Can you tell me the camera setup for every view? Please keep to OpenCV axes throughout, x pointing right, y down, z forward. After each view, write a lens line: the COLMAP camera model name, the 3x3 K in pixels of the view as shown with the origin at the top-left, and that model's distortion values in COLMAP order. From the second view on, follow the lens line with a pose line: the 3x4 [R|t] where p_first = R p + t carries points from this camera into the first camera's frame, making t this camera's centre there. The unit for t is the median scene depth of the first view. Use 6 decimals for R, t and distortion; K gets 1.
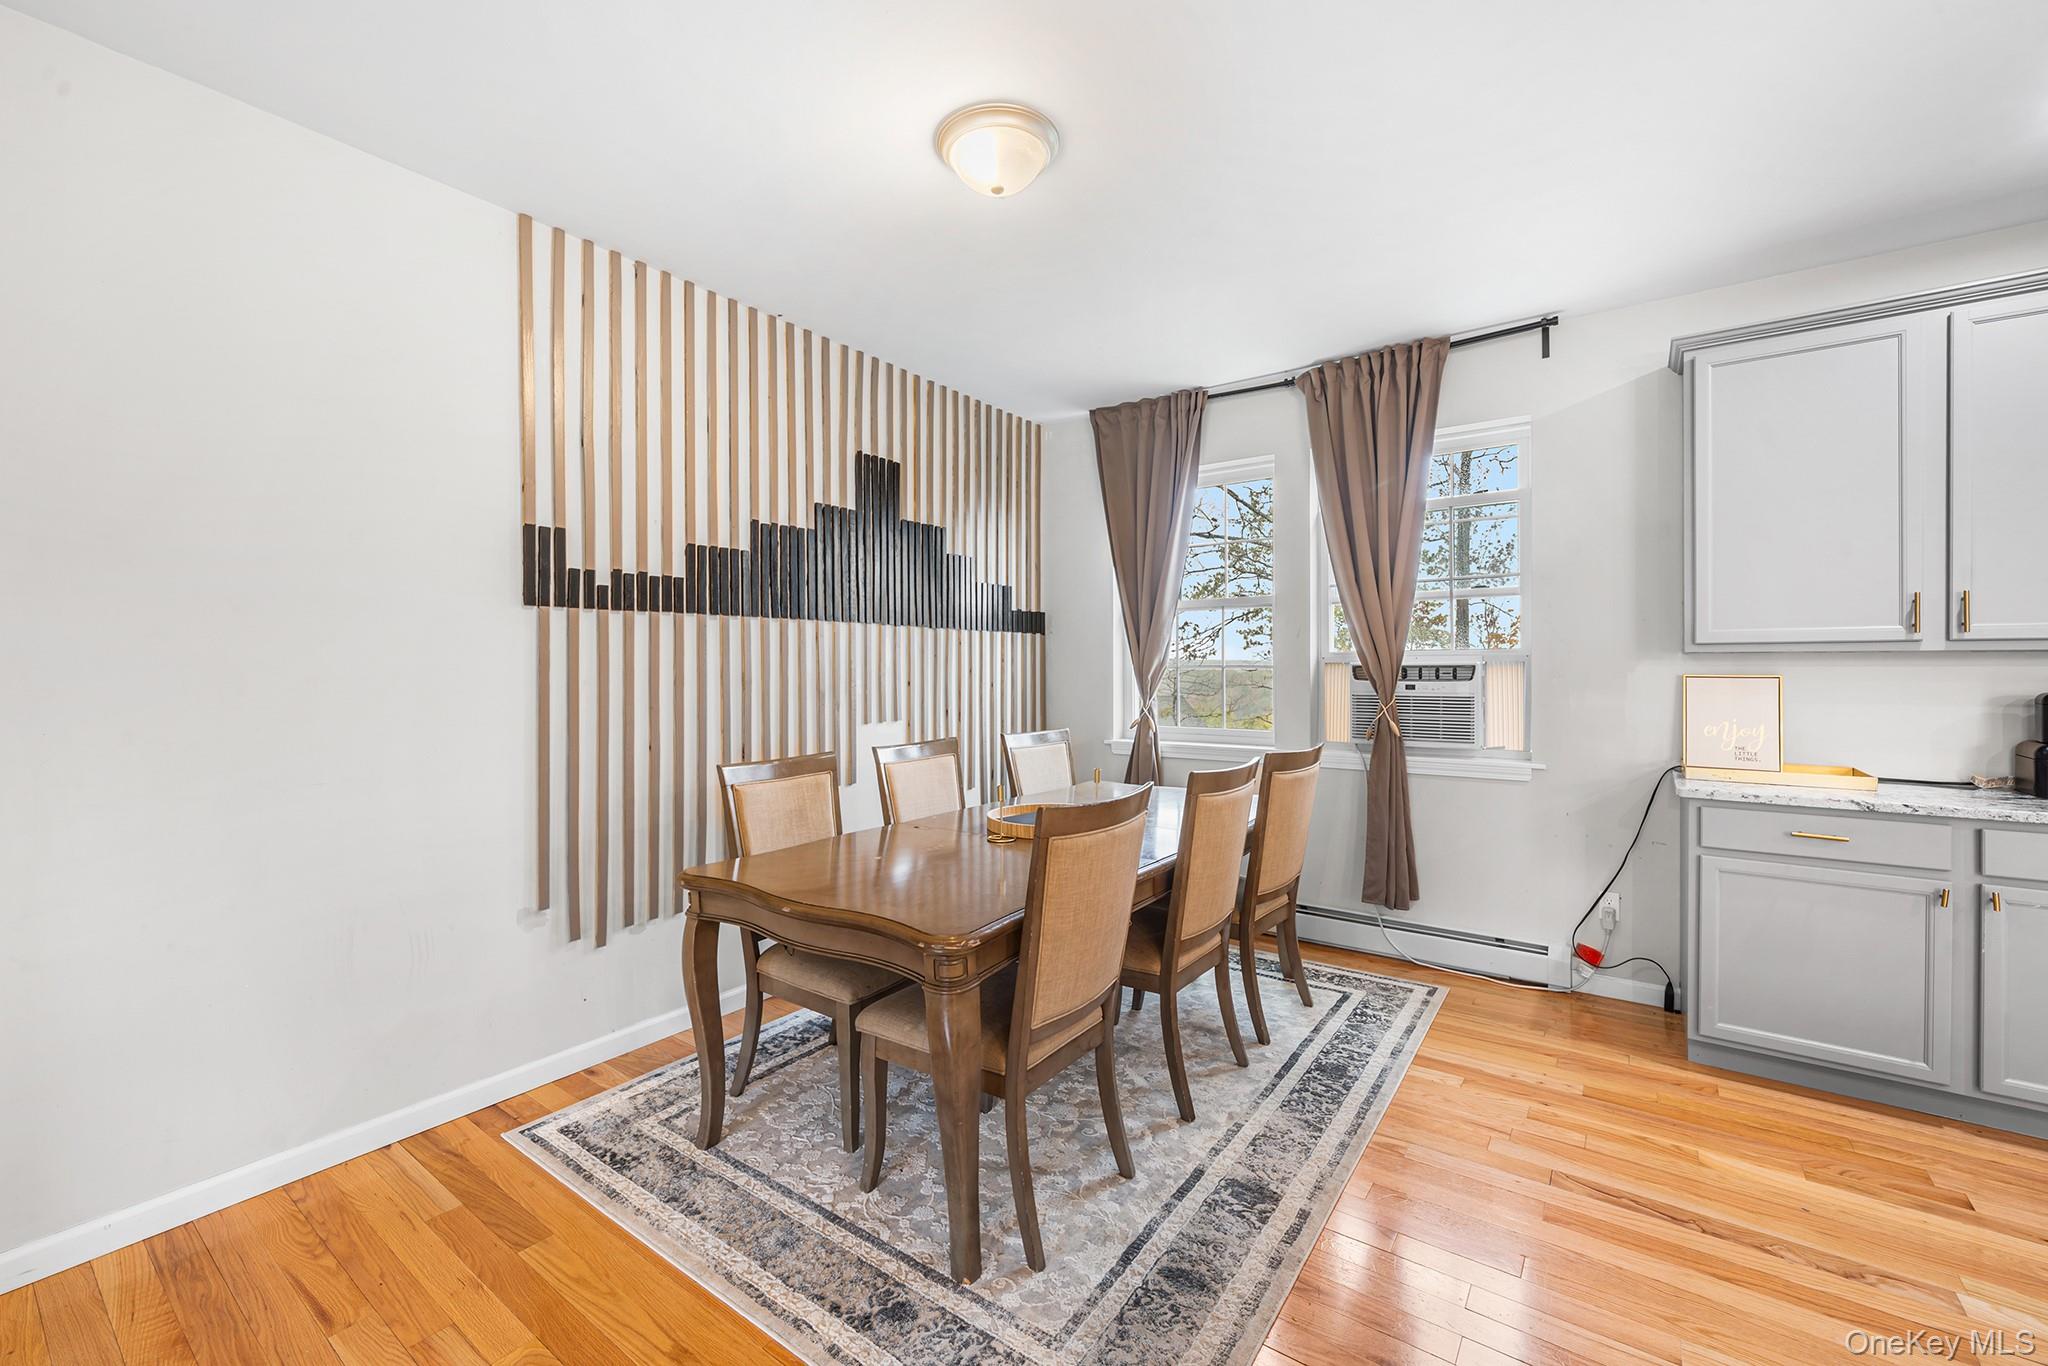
lens RADIAL K [[818.9, 0, 1027.9], [0, 818.9, 679.9], [0, 0, 1]] dist [-0.002526, -0.000002]
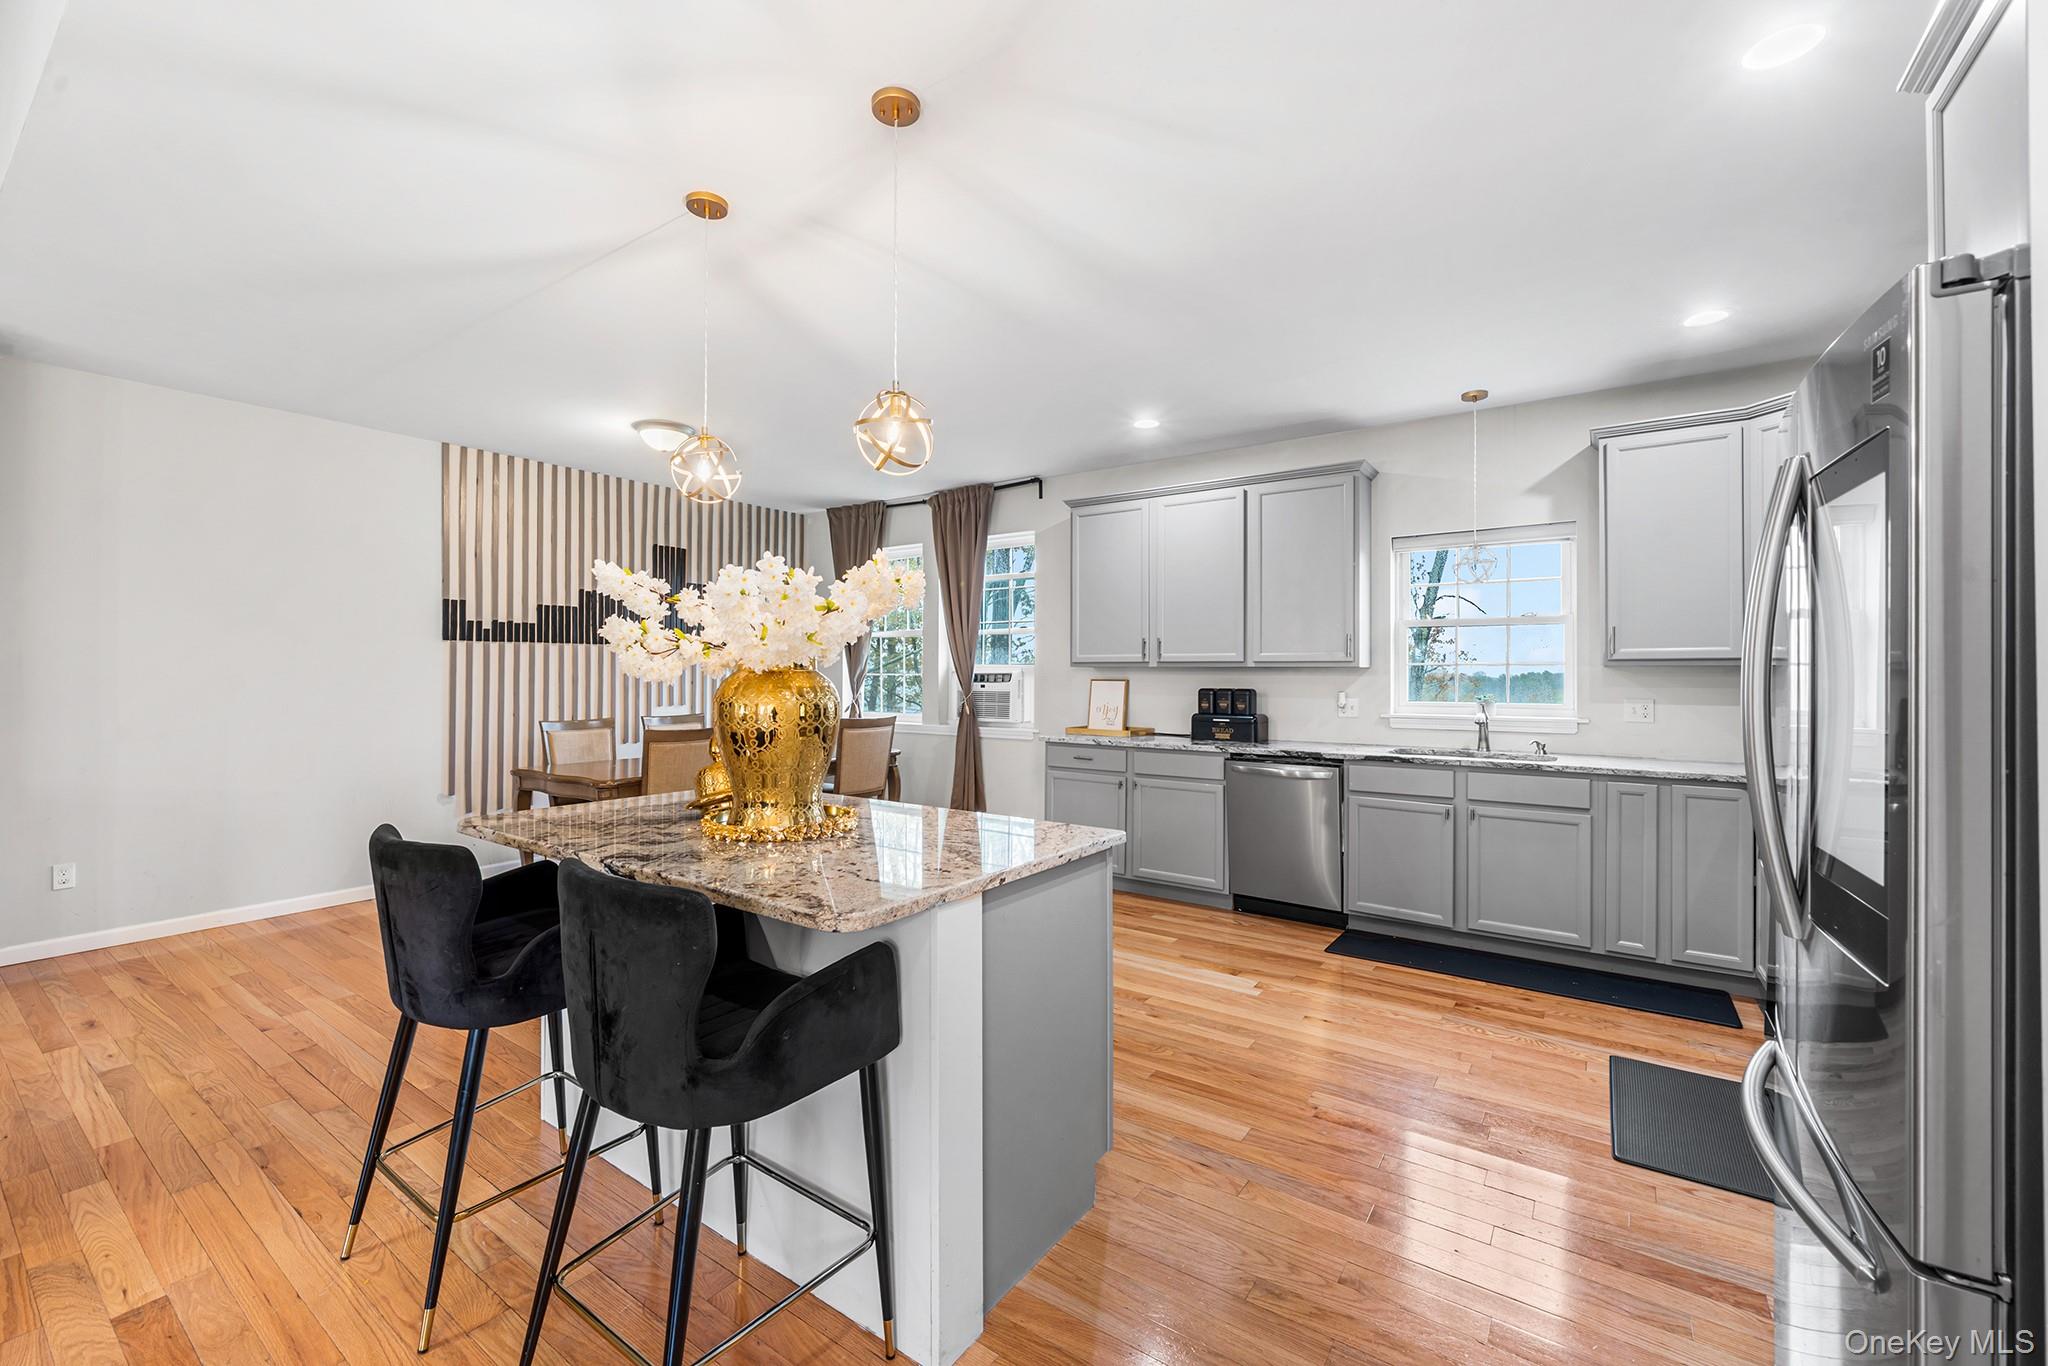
lens RADIAL K [[818.9, 0, 1021.3], [0, 818.9, 680.9], [0, 0, 1]] dist [-0.002526, -0.000002]
pose [[0.999745, 0.005070, 0.022015, 0.648719], [-0.004854, 0.999940, -0.009817, 0.017686], [-0.022063, 0.009708, 0.999709, -0.883237]]
